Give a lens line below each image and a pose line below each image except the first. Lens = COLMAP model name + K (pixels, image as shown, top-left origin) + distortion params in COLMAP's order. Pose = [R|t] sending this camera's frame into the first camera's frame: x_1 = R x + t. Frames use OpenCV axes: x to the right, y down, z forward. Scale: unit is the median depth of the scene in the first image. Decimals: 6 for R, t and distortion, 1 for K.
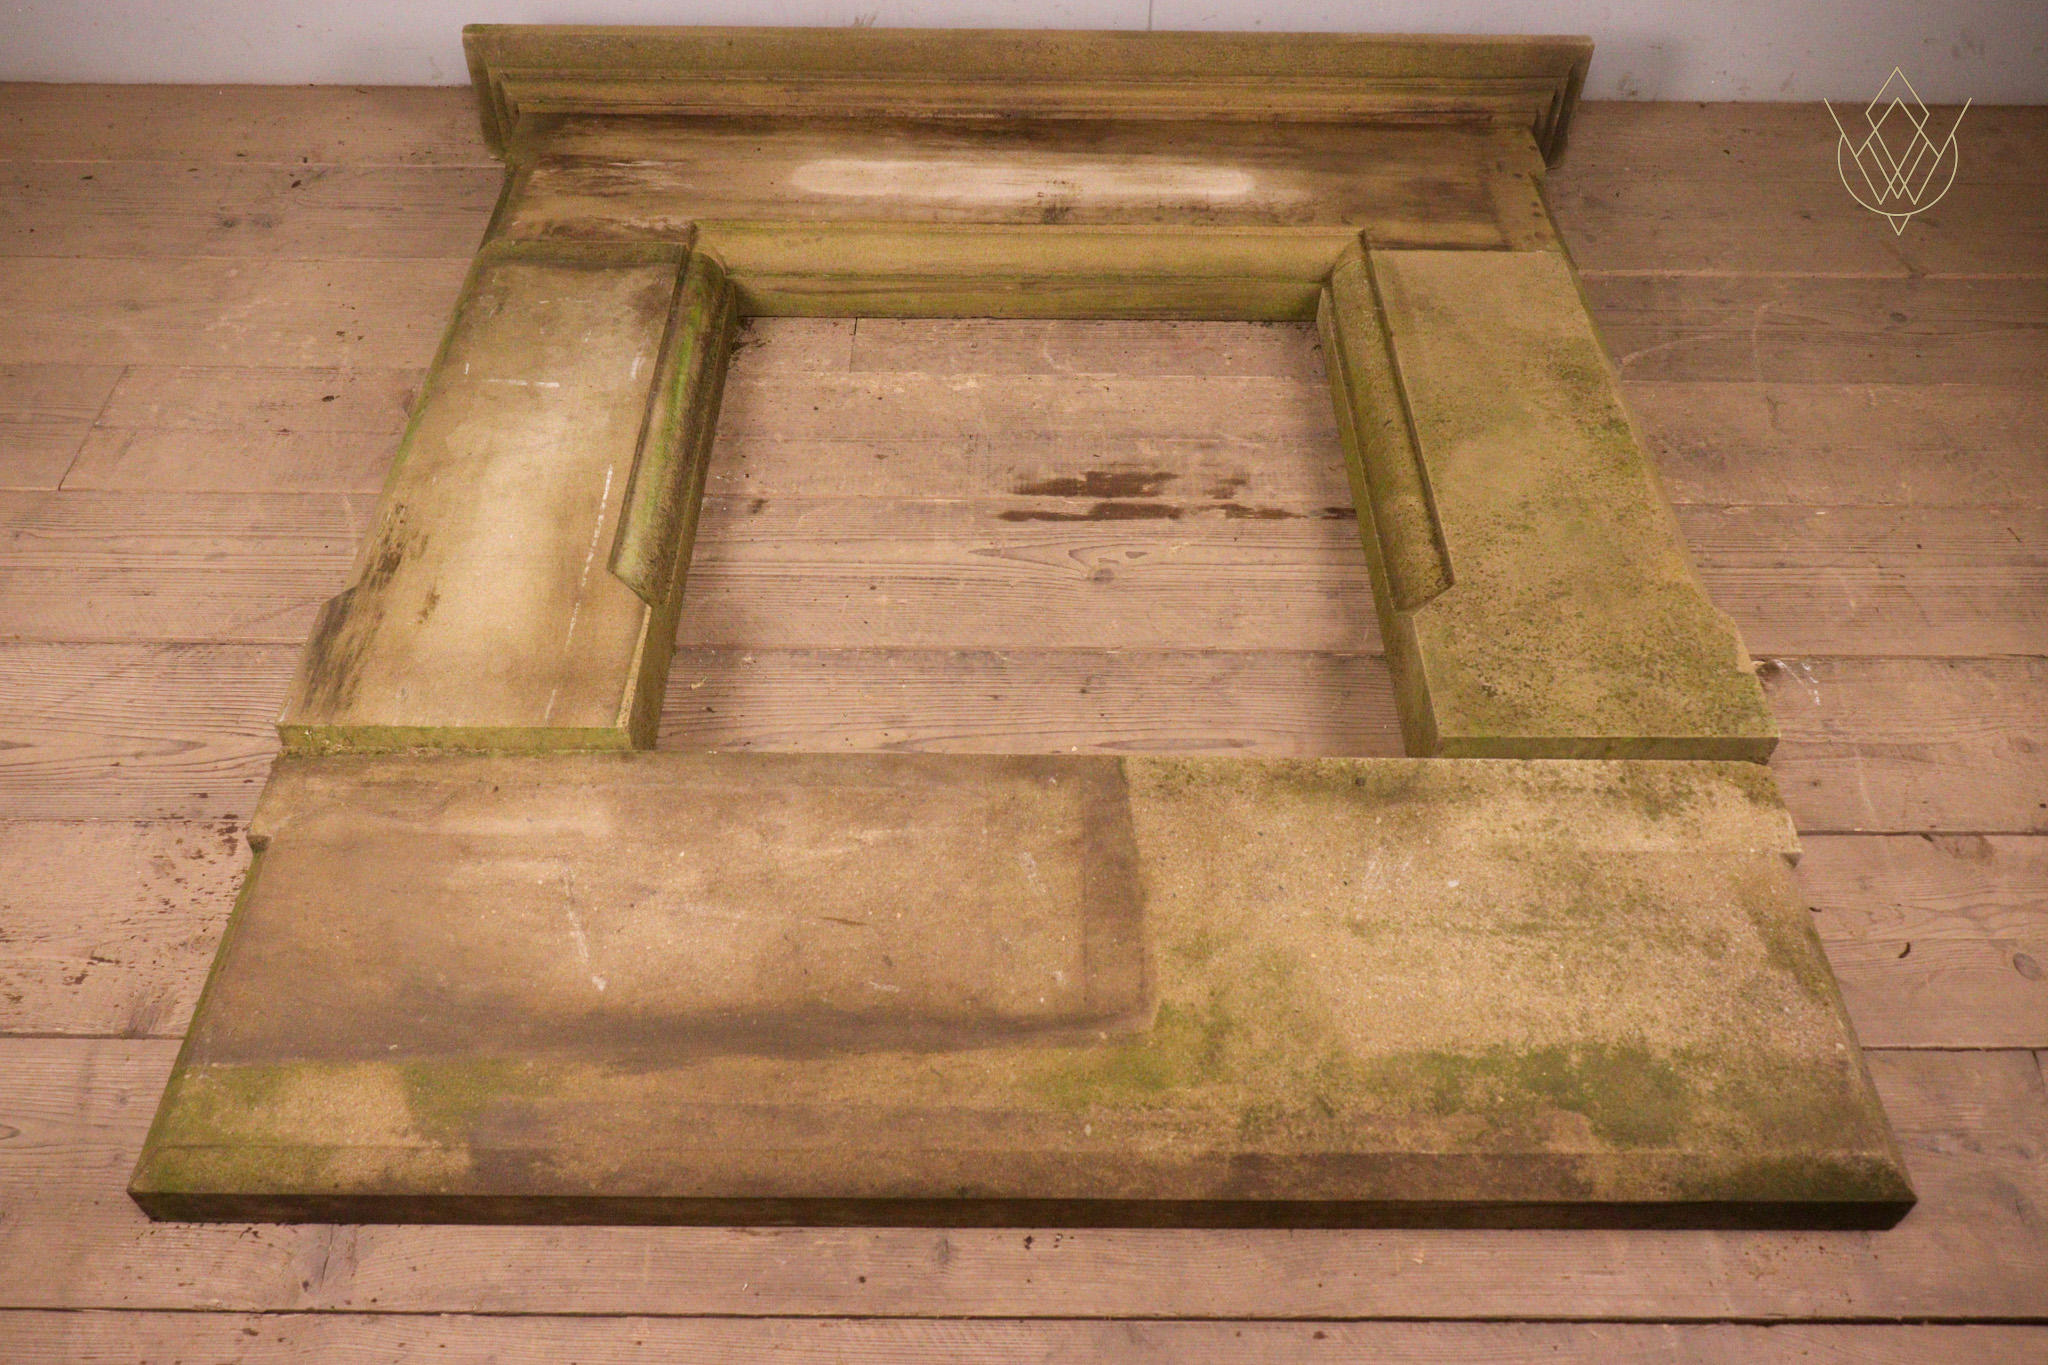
lens RADIAL K [[1701.8, 0, 1025.7], [0, 1701.8, 681.6], [0, 0, 1]] dist [-0.006078, 0.000685]
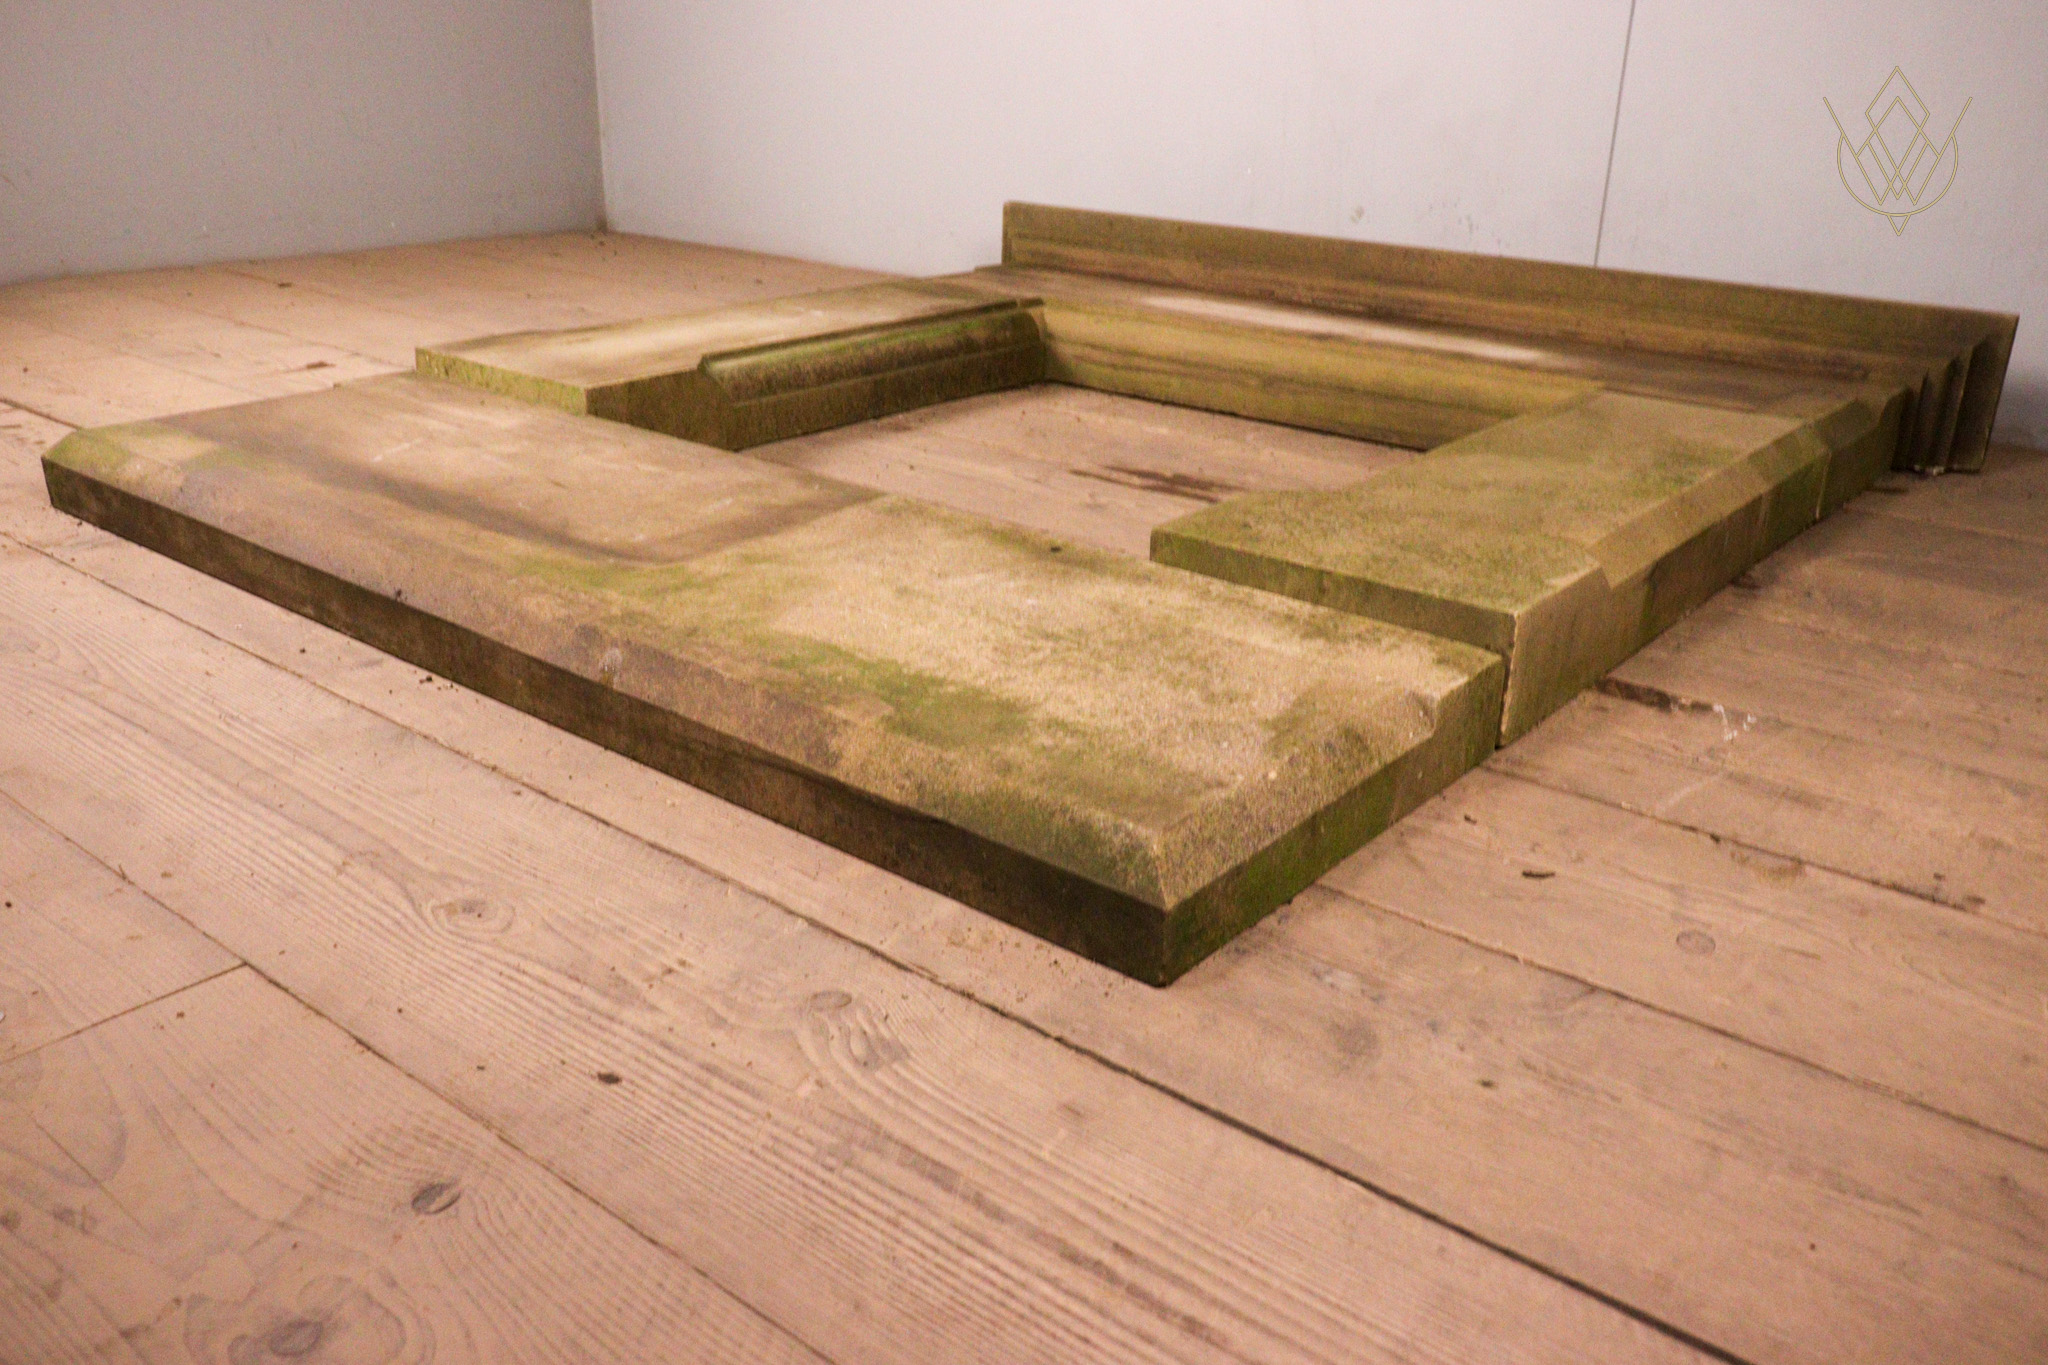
lens RADIAL K [[1688.9, 0, 1030.1], [0, 1688.9, 691.1], [0, 0, 1]] dist [0.000989, -0.004109]
pose [[0.775424, 0.240688, -0.583769, 0.671947], [-0.469129, 0.838408, -0.277472, 0.348546], [0.422652, 0.489021, 0.763036, 0.312406]]
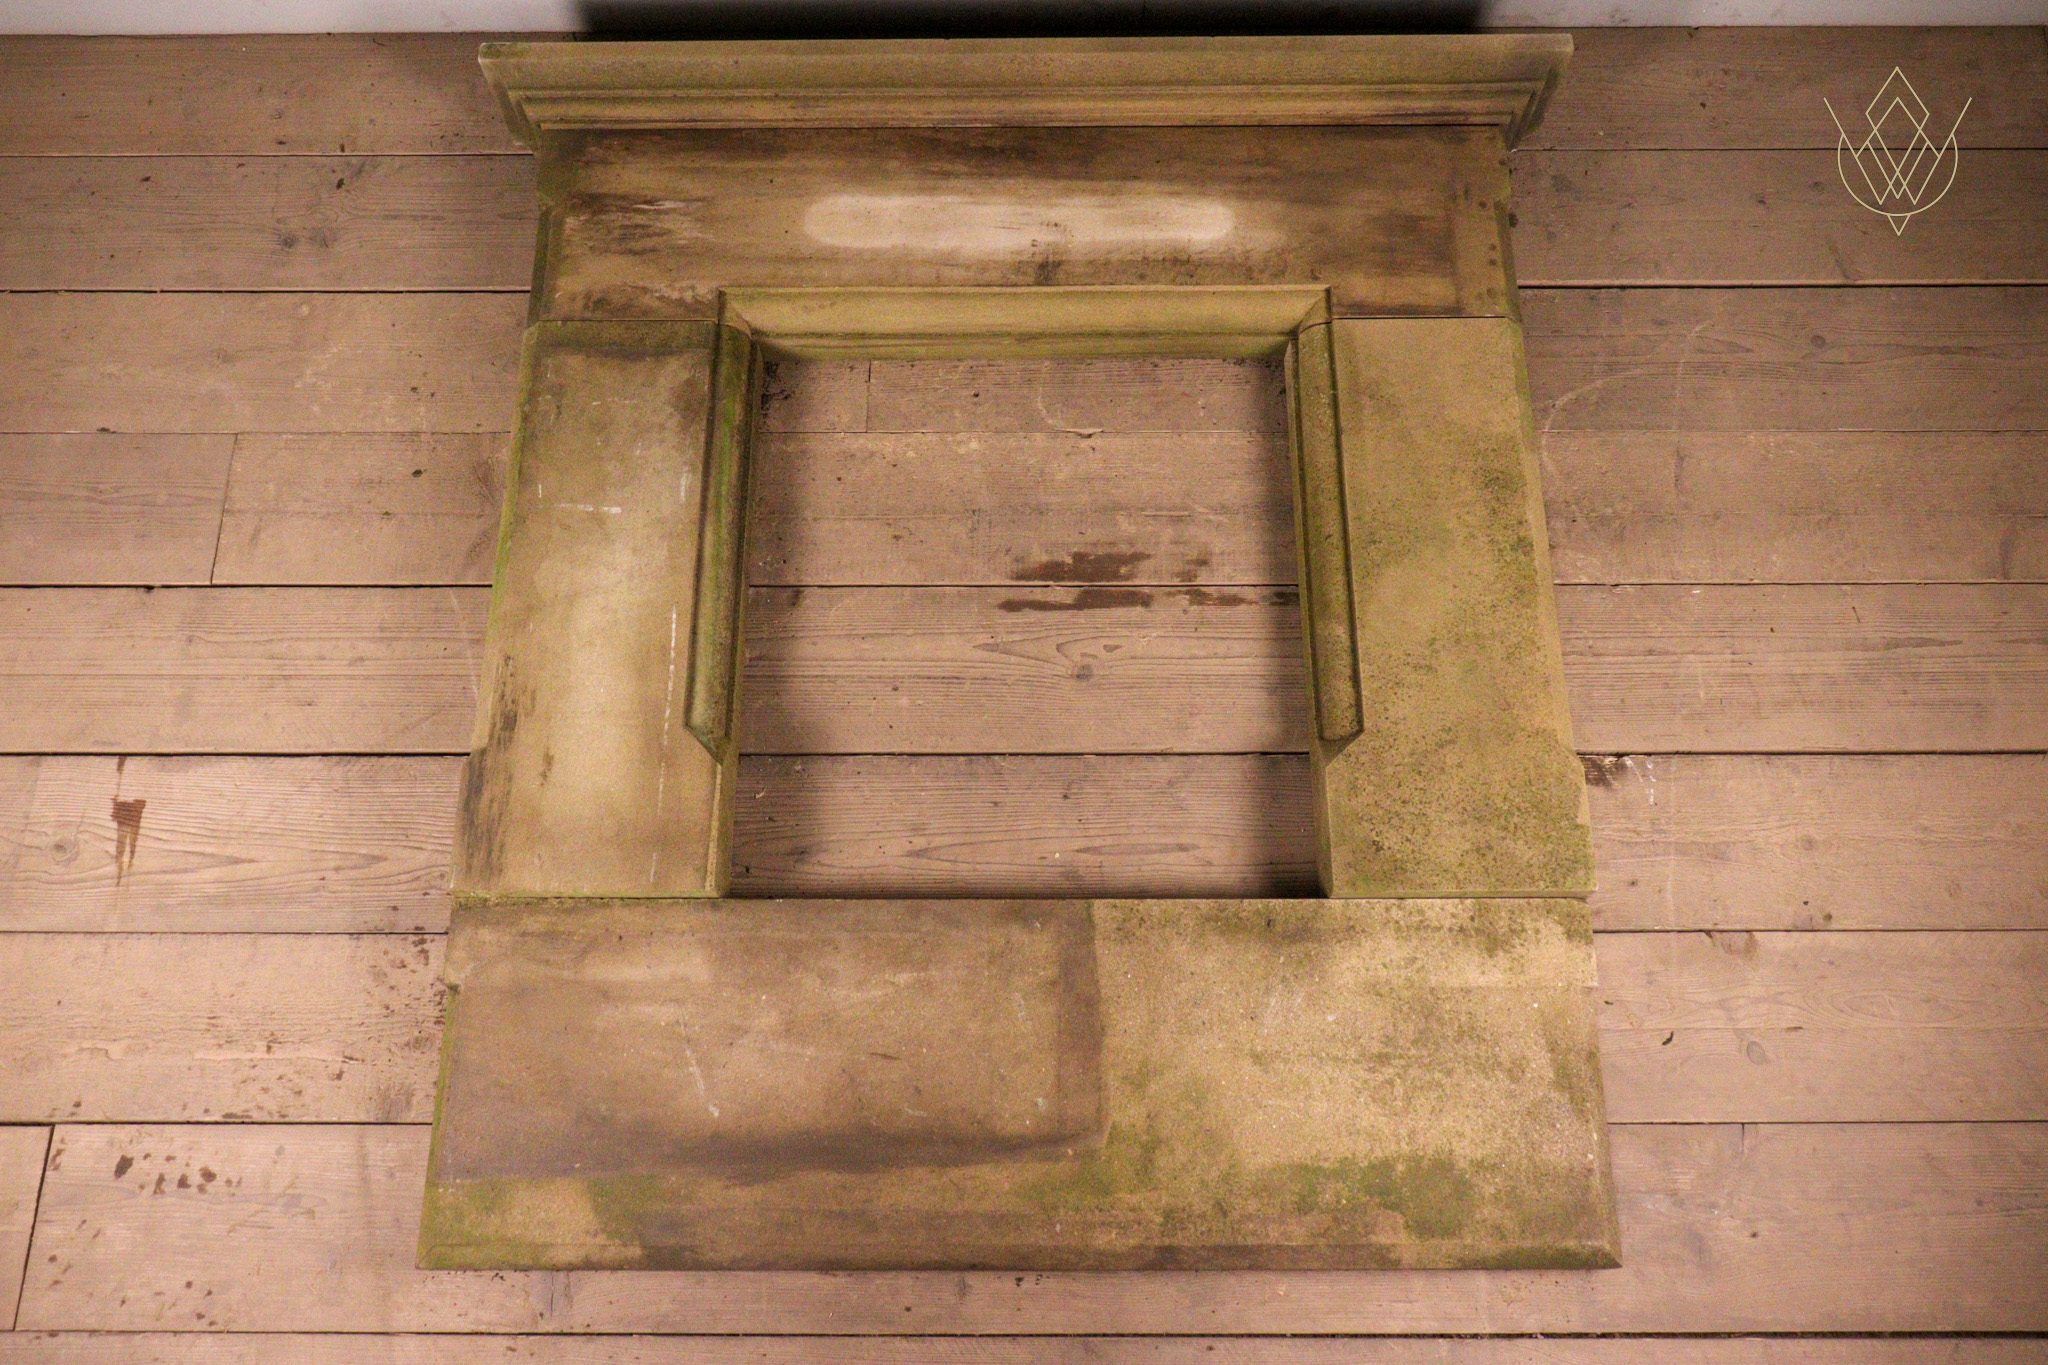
lens RADIAL K [[1701.8, 0, 1027.8], [0, 1701.8, 680.5], [0, 0, 1]] dist [-0.006078, 0.000685]
pose [[0.999809, -0.003378, -0.019226, 0.031342], [0.010399, 0.925677, 0.378172, -0.564282], [0.016520, -0.378300, 0.925536, -0.138693]]
